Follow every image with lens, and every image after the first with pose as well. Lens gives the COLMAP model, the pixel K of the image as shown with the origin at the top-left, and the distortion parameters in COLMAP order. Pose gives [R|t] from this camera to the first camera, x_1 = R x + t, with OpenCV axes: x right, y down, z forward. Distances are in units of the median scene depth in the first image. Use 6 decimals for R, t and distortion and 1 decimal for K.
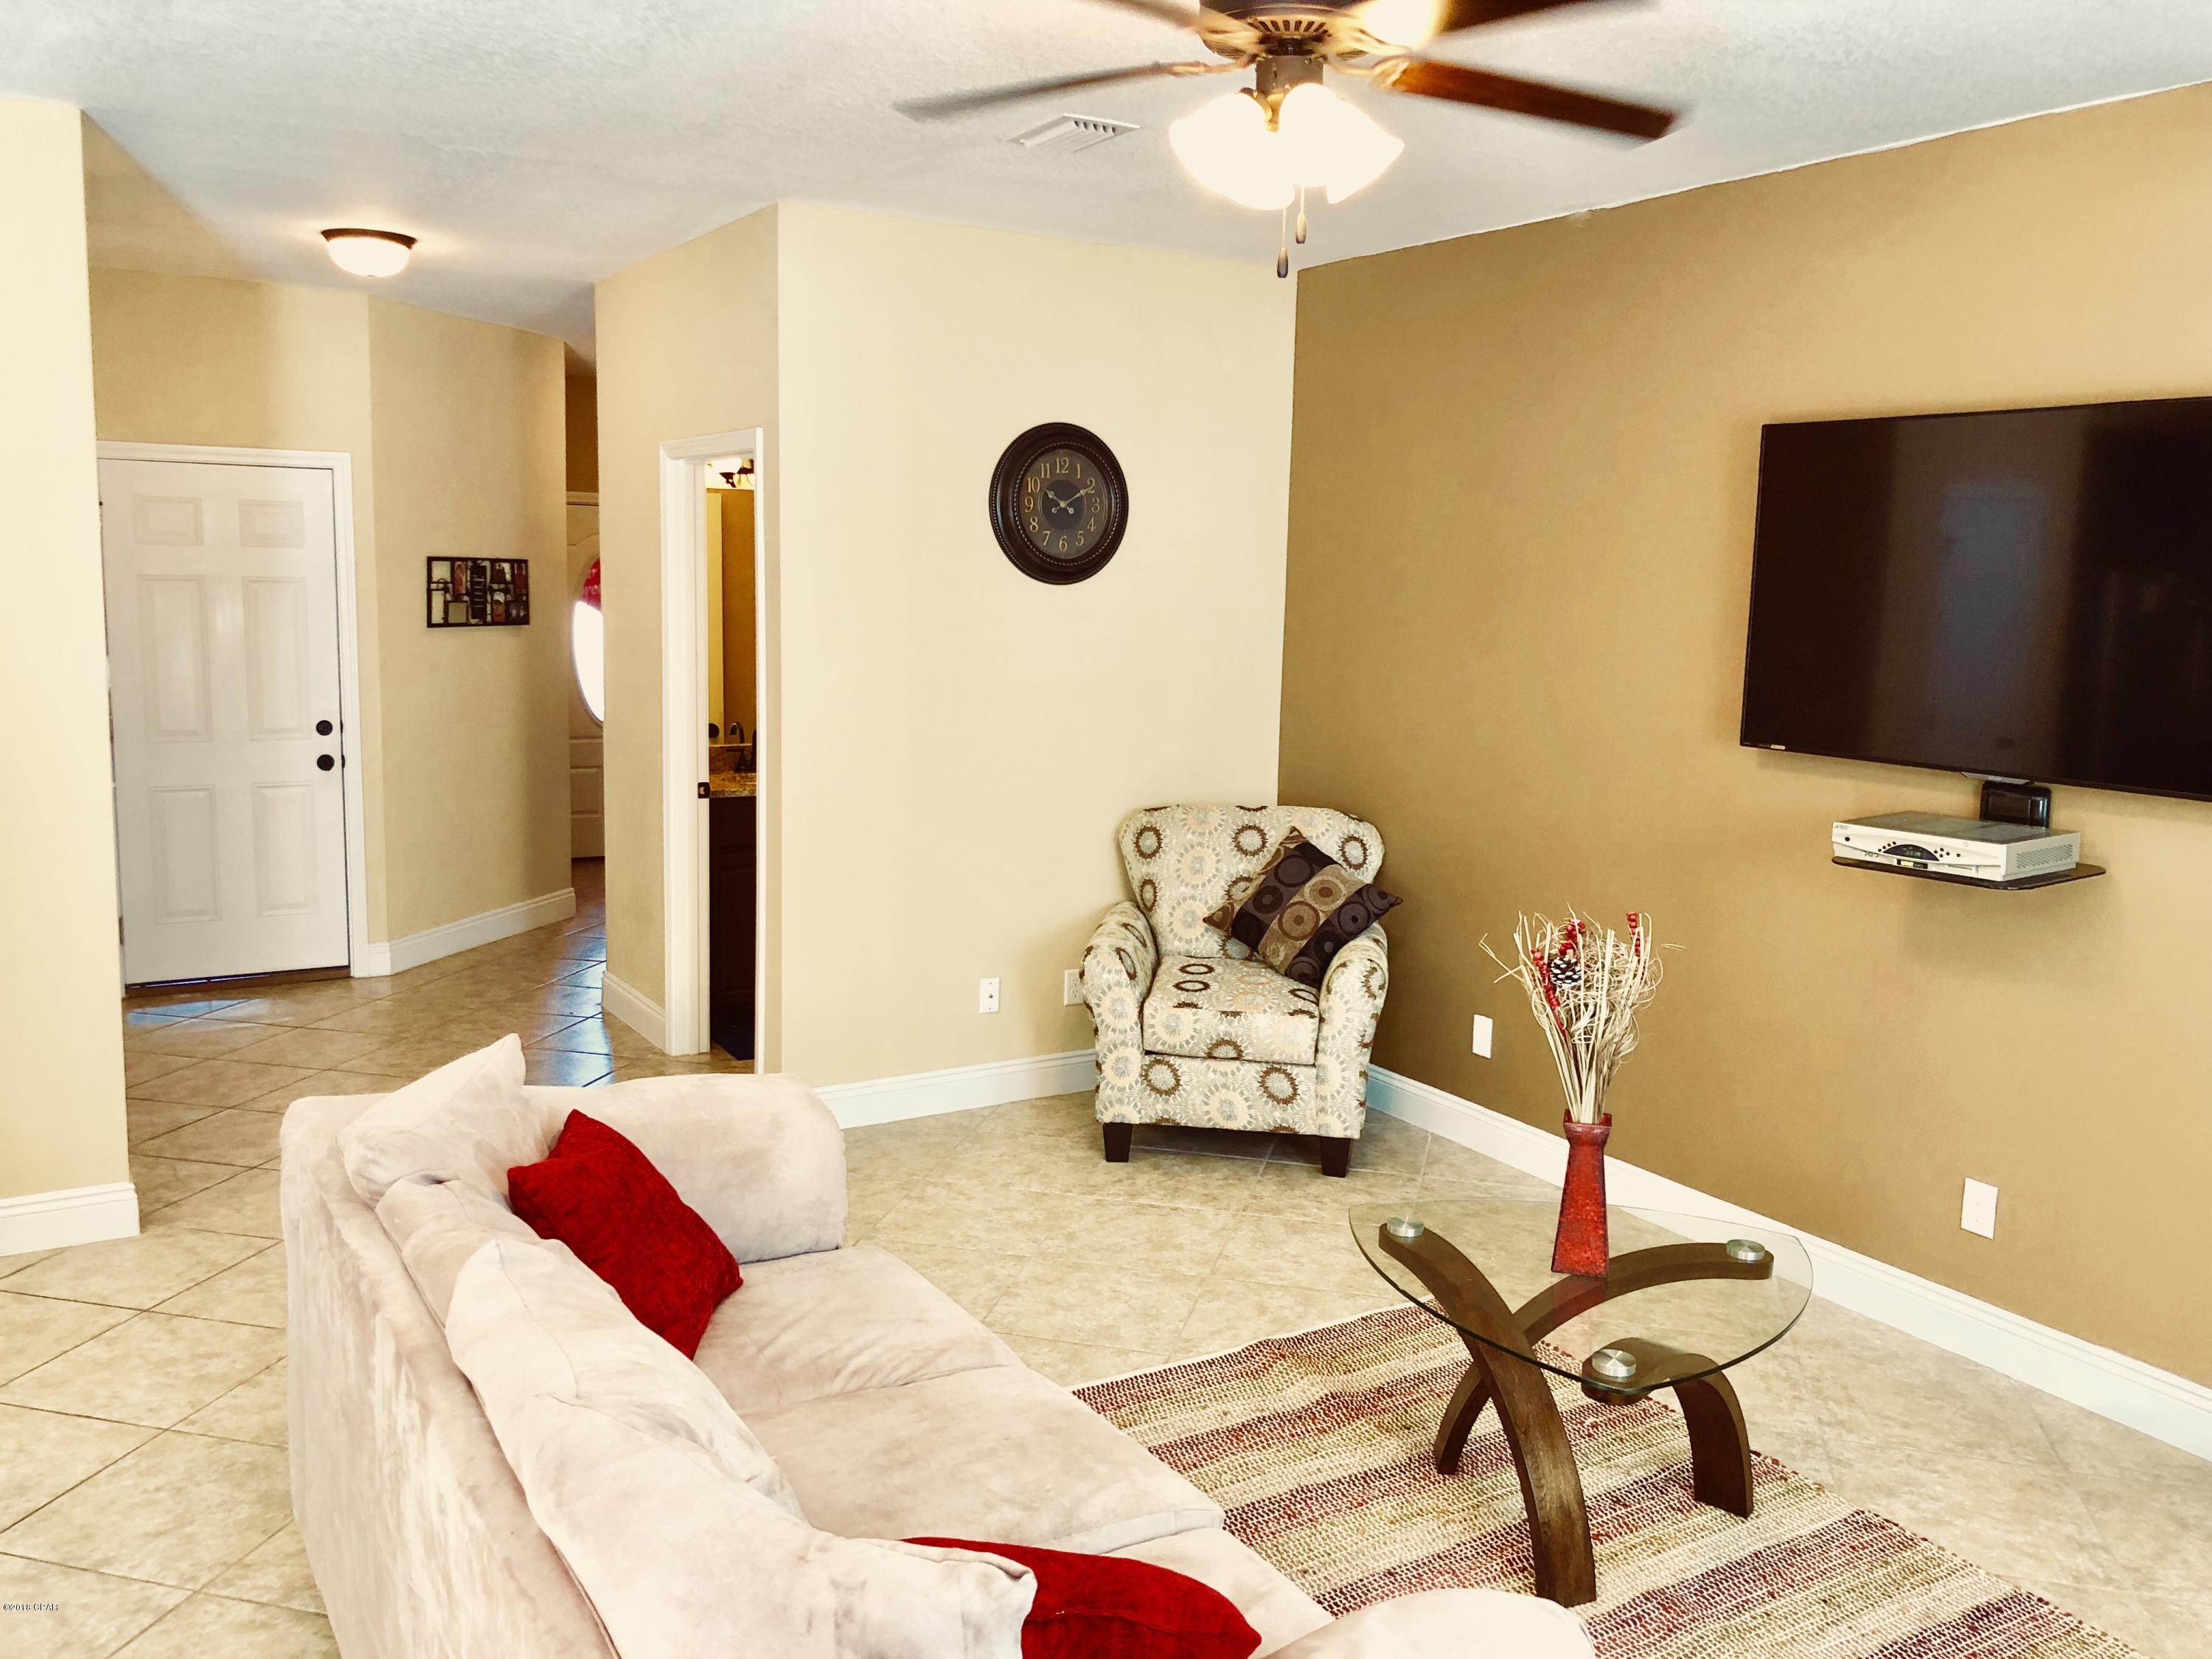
lens RADIAL K [[1836.0, 0, 1106.0], [0, 1836.0, 829.5], [0, 0, 1]] dist [0.035742, -0.002114]
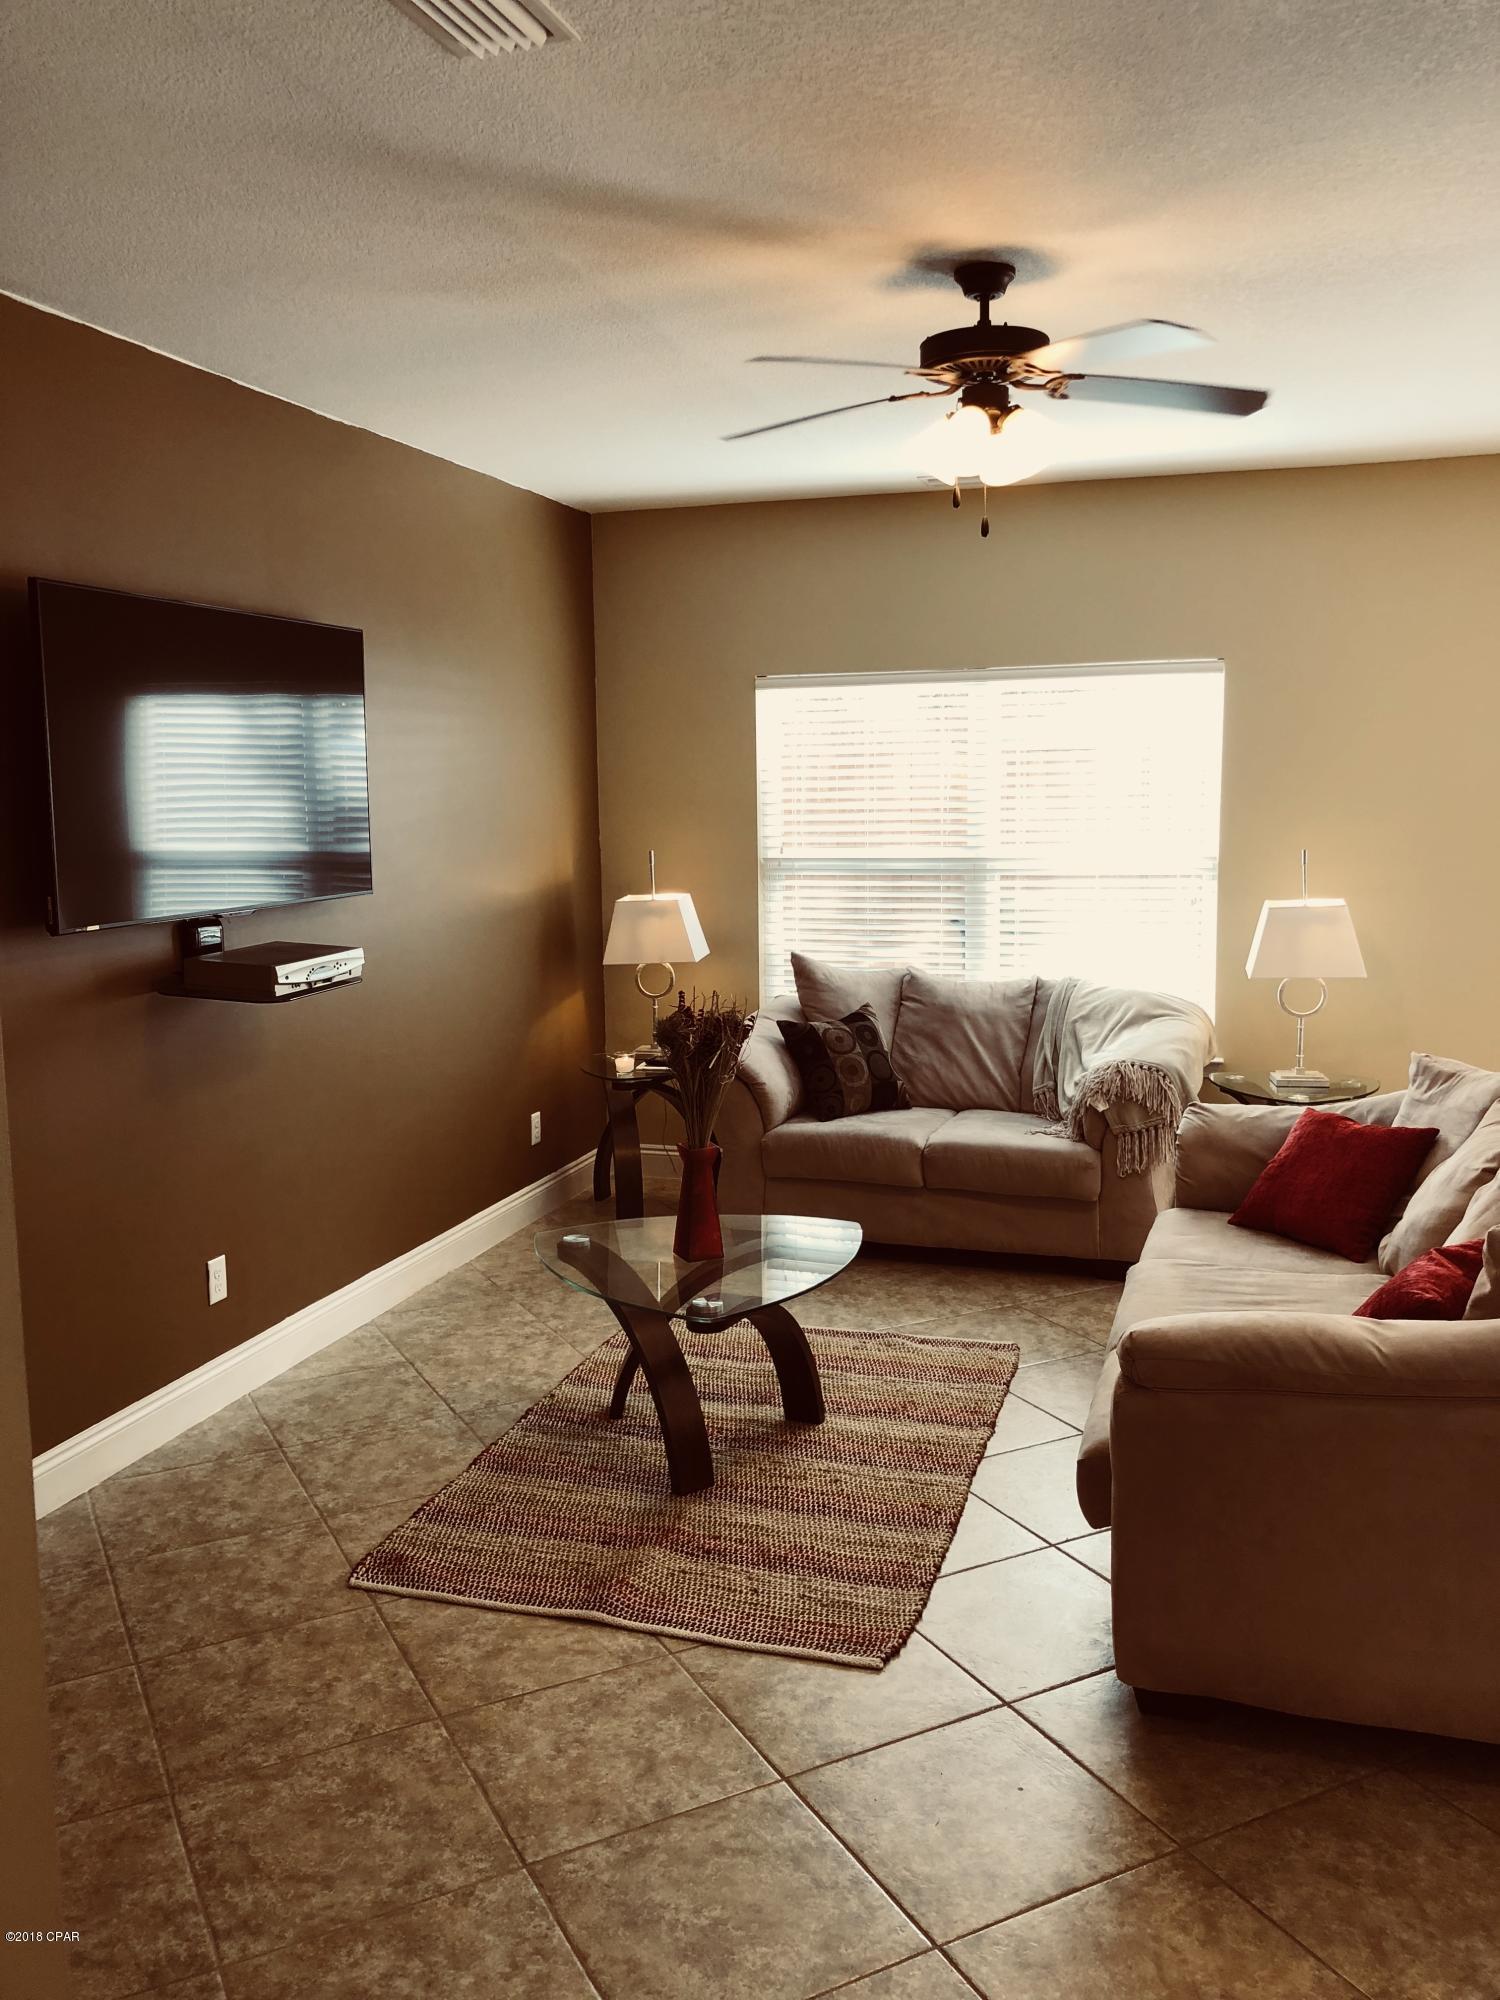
lens RADIAL K [[1660.1, 0, 750.0], [0, 1660.1, 1000.0], [0, 0, 1]] dist [0.035742, -0.002114]
pose [[-0.665130, -0.114537, 0.737892, -0.514486], [0.105464, 0.963852, 0.244675, -0.190638], [-0.739243, 0.240562, -0.629007, 1.347430]]
